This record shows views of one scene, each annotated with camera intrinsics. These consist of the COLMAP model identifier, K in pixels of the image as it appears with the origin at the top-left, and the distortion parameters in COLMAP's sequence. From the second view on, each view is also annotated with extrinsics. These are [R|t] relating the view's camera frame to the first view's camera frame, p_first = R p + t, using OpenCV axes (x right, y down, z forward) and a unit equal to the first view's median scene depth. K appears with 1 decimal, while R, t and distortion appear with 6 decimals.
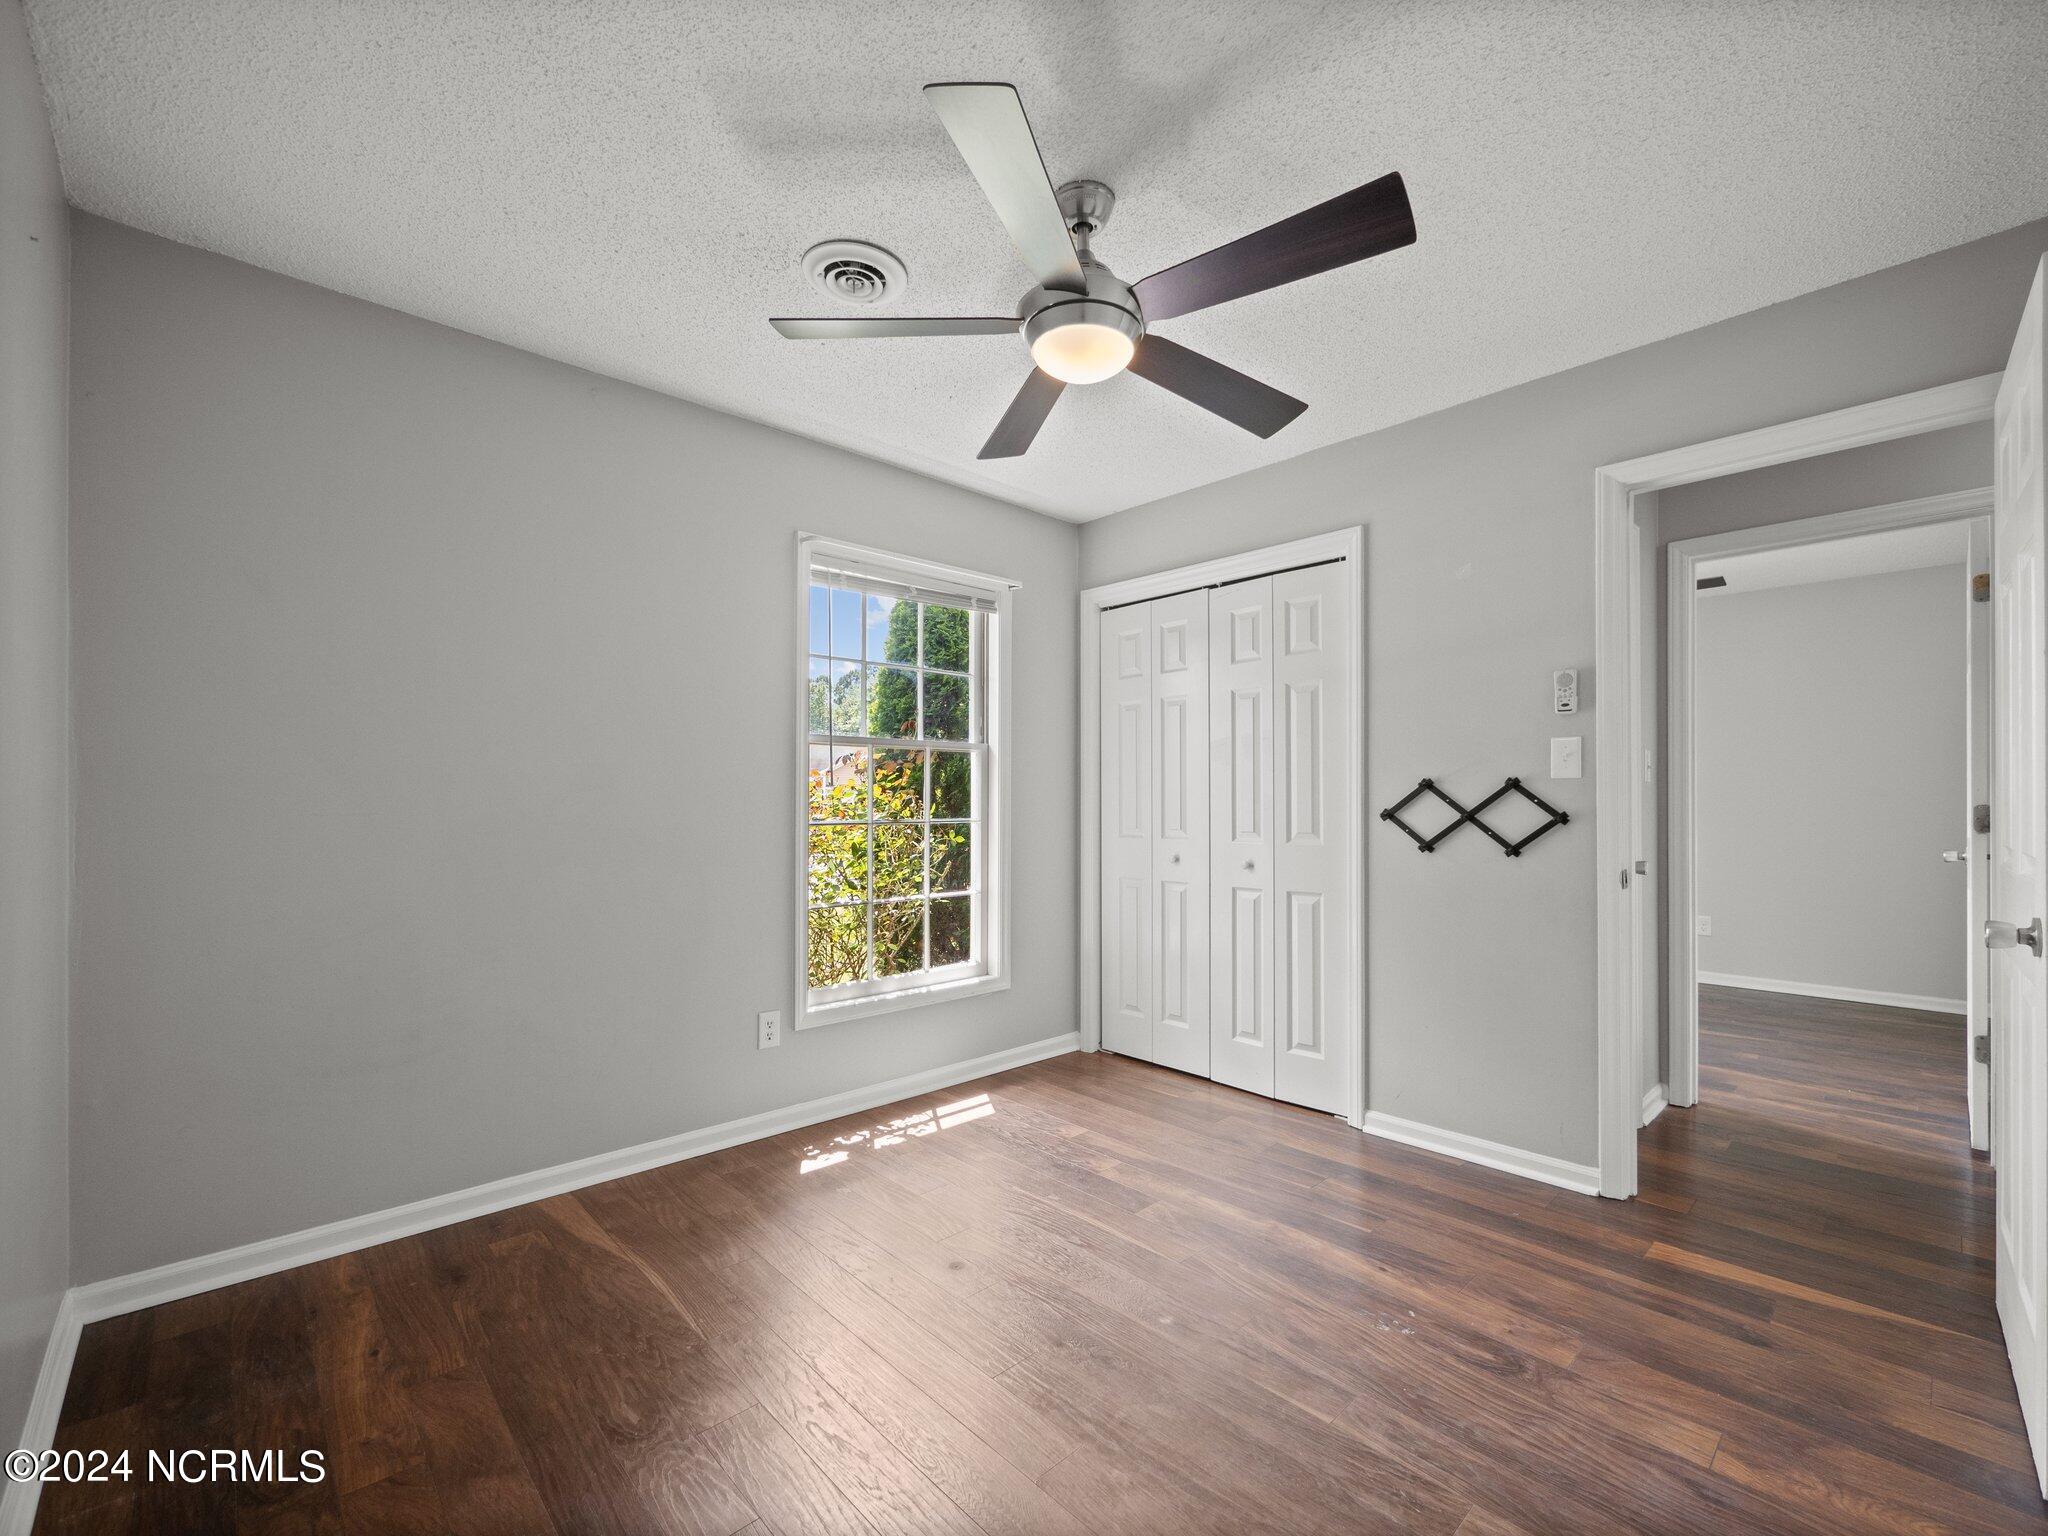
lens RADIAL K [[856.7, 0, 1027.2], [0, 856.7, 782.3], [0, 0, 1]] dist [0.007899, 0.000229]
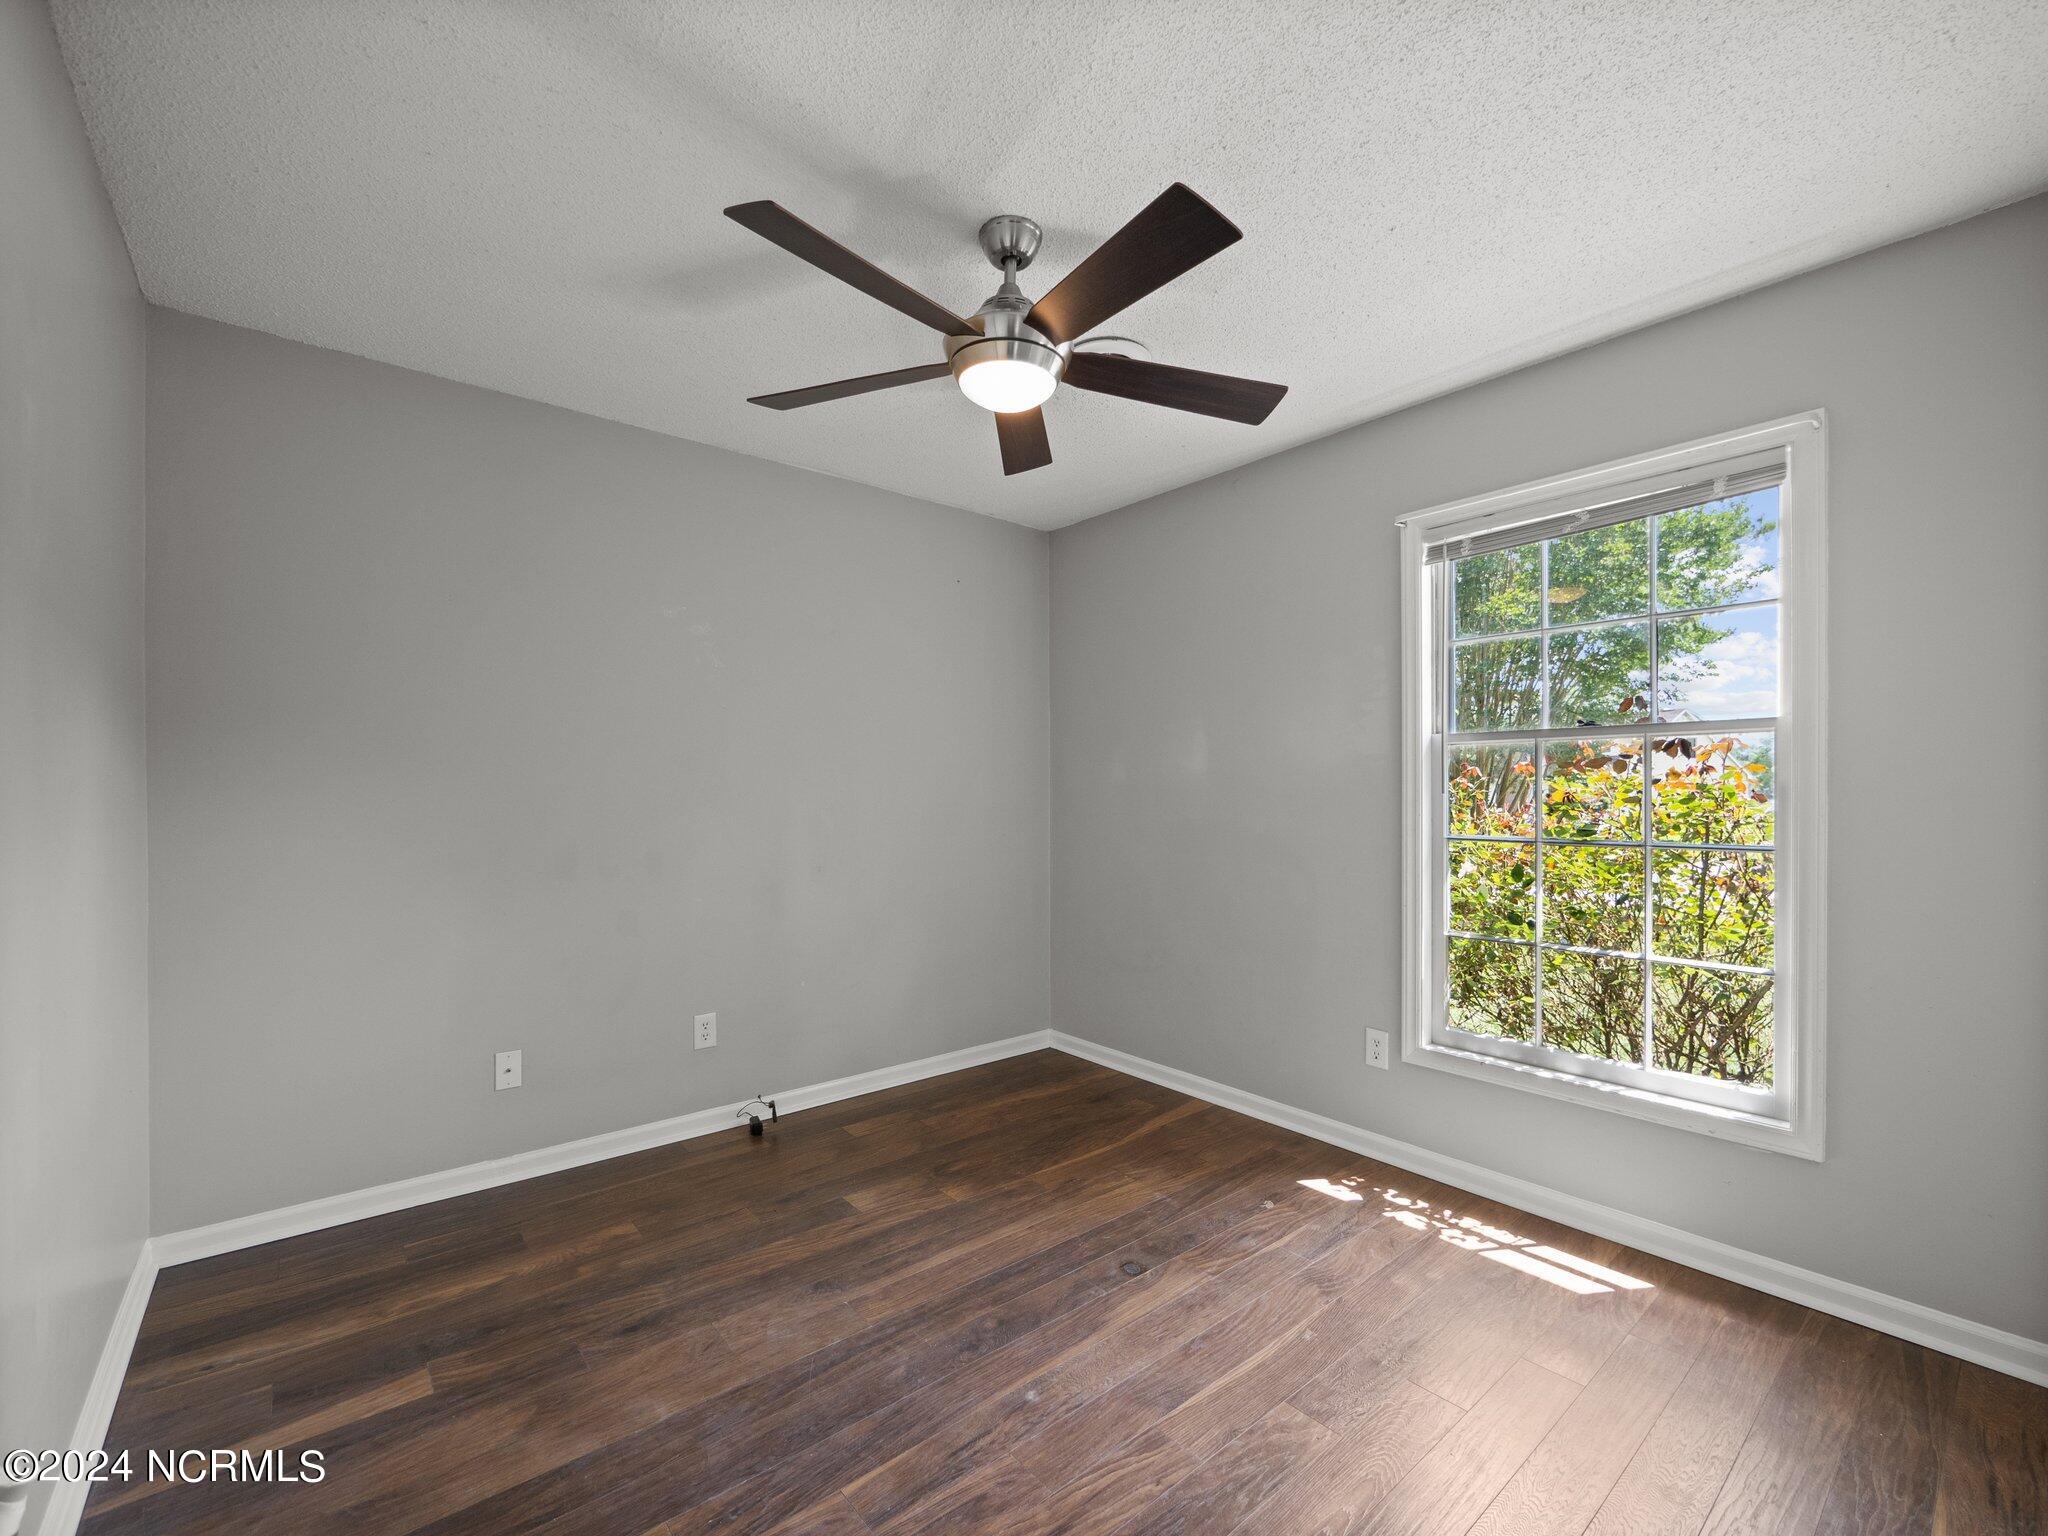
lens RADIAL K [[829.2, 0, 1024.0], [0, 829.2, 768.0], [0, 0, 1]] dist [0.001081, 0.000125]
pose [[-0.028736, -0.035123, -0.998970, 0.674700], [0.024330, 0.999062, -0.035826, -0.003070], [0.999291, -0.025335, -0.027855, 0.657283]]
